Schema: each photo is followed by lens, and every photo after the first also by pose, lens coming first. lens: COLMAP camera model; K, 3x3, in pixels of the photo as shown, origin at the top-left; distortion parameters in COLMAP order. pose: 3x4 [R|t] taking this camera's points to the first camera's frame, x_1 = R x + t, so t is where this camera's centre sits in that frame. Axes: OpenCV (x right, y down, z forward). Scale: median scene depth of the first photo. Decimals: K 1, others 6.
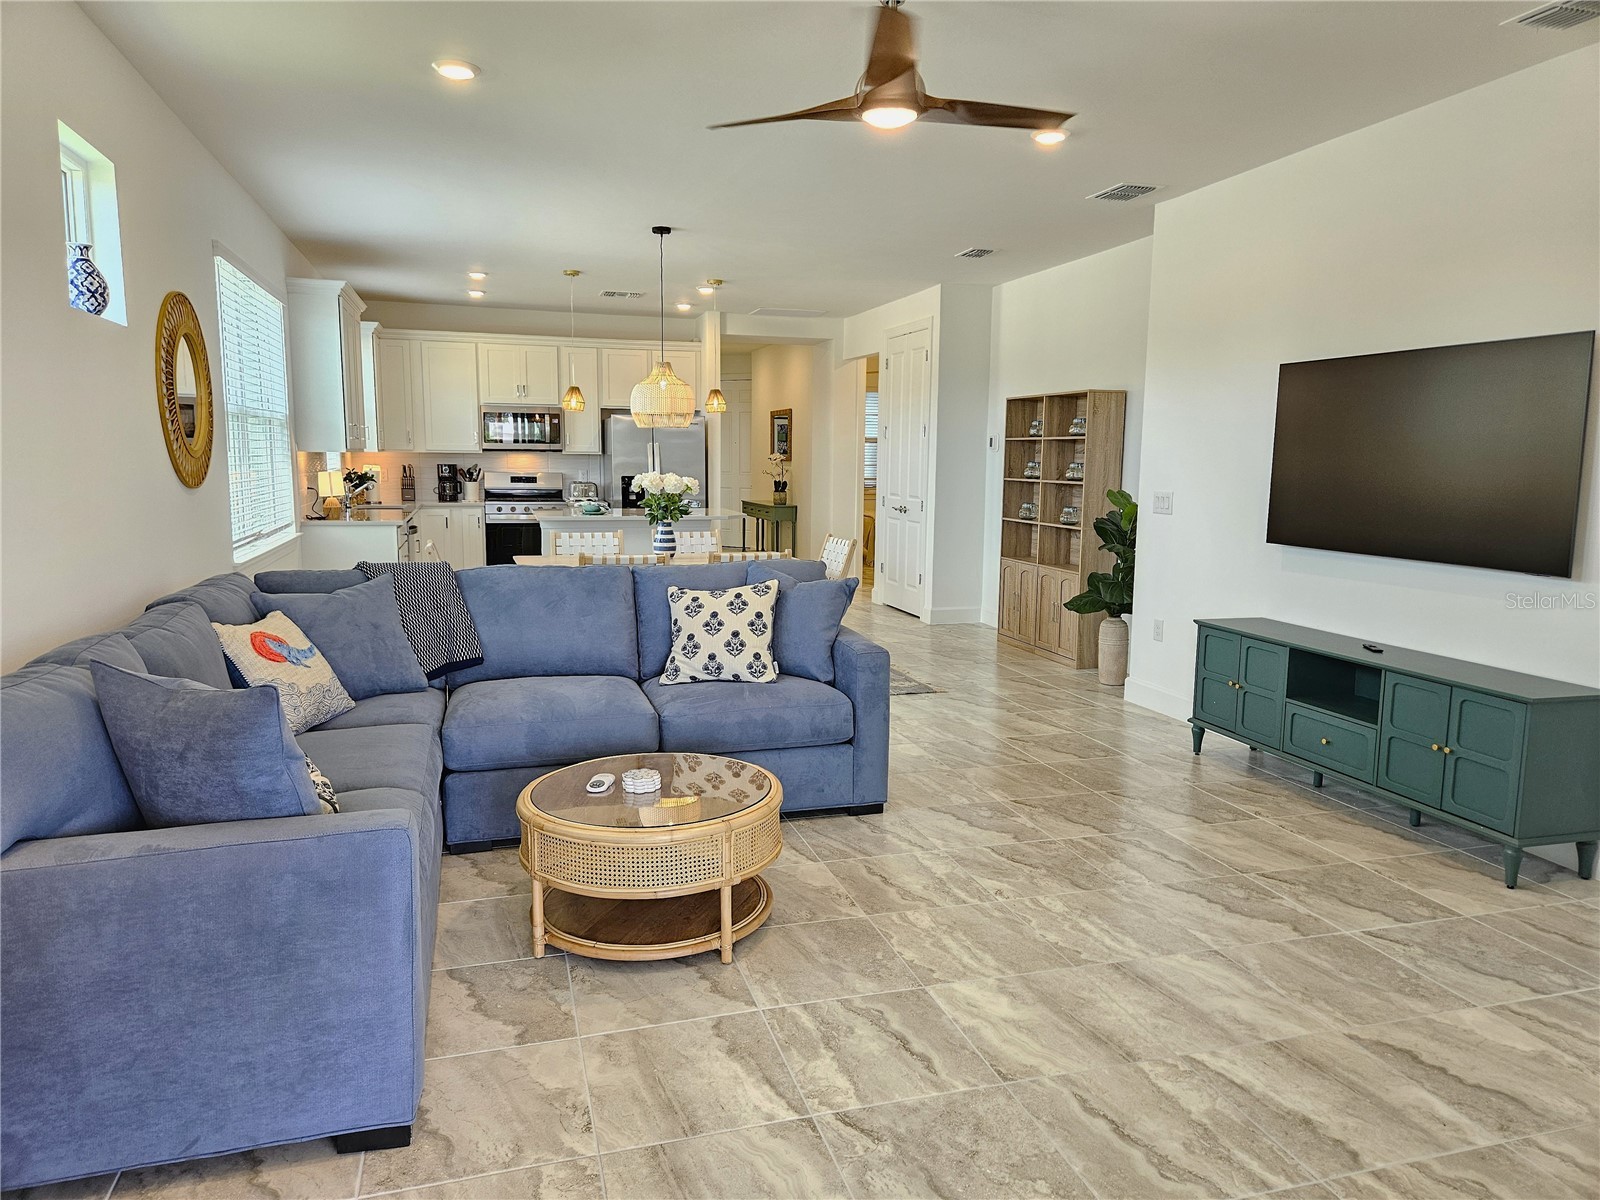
lens RADIAL K [[1069.3, 0, 802.8], [0, 1069.3, 595.3], [0, 0, 1]] dist [0.052813, -0.011520]
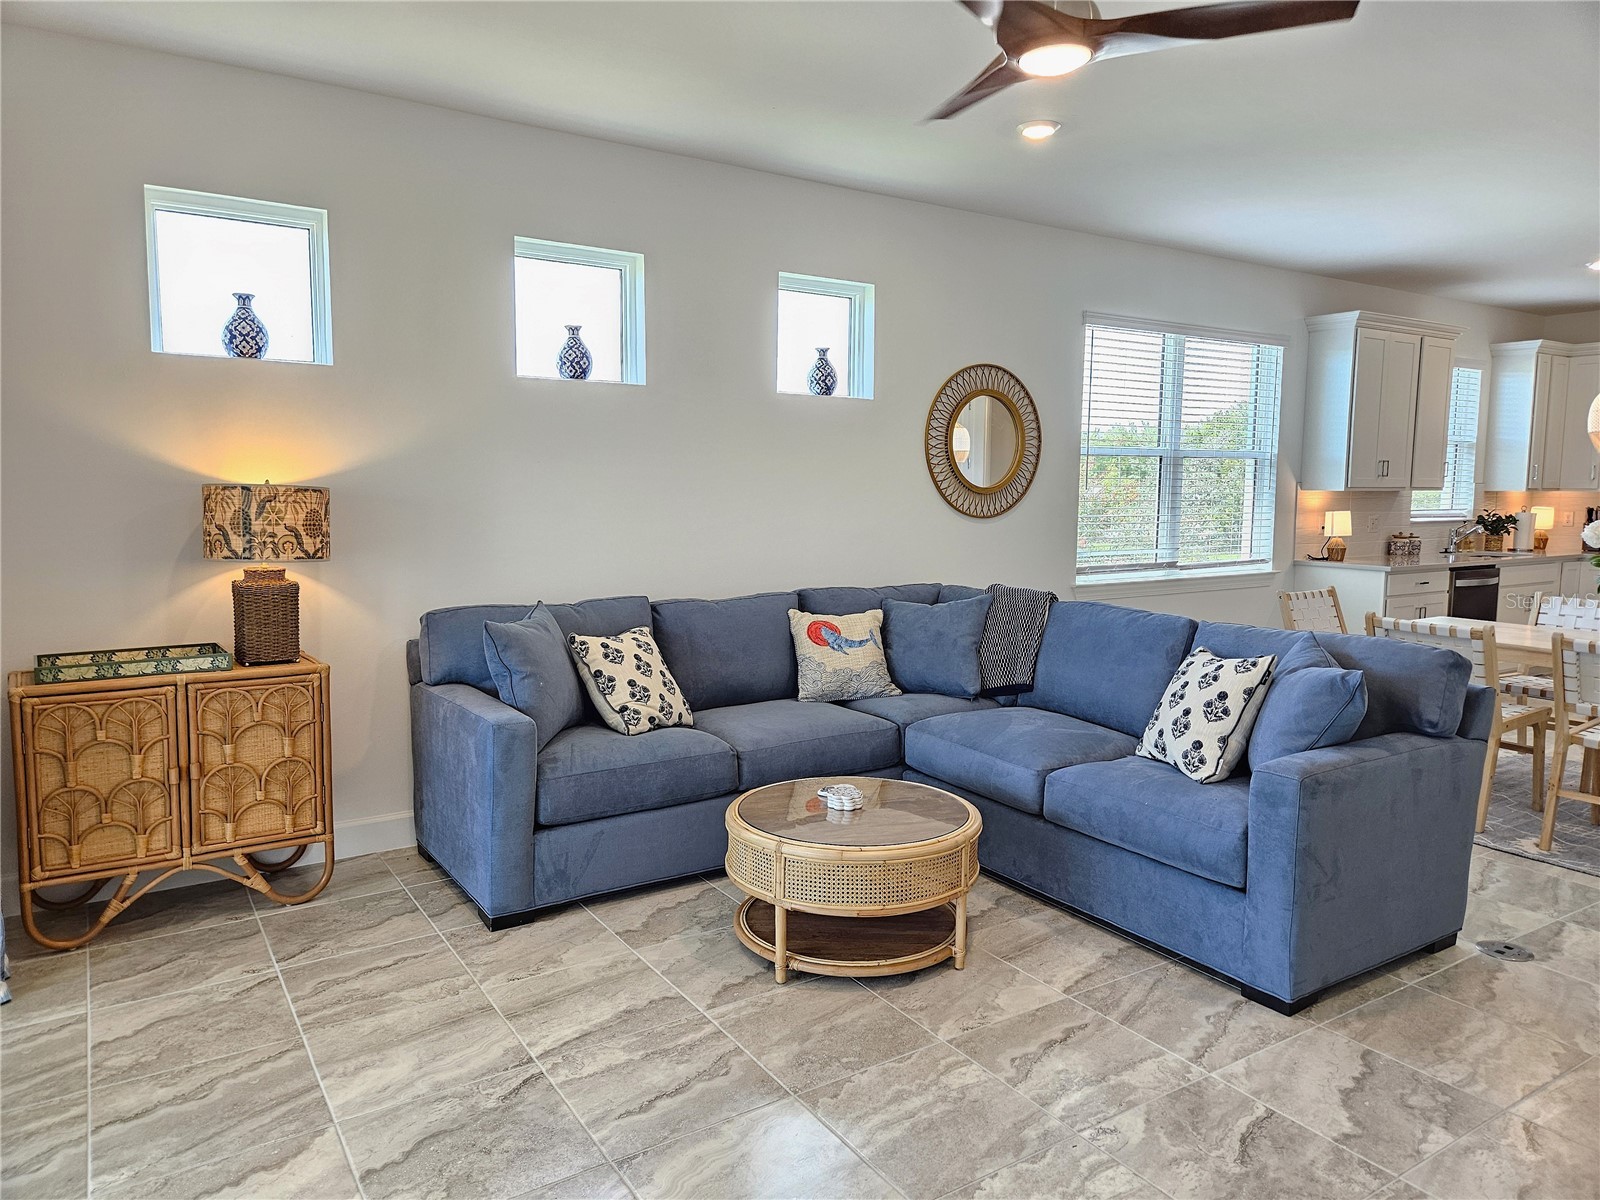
lens RADIAL K [[1069.3, 0, 805.0], [0, 1069.3, 596.9], [0, 0, 1]] dist [0.052813, -0.011520]
pose [[0.290054, 0.096327, -0.952150, 0.756495], [-0.132755, 0.989352, 0.059649, -0.073364], [0.947758, 0.109101, 0.299754, 0.584744]]
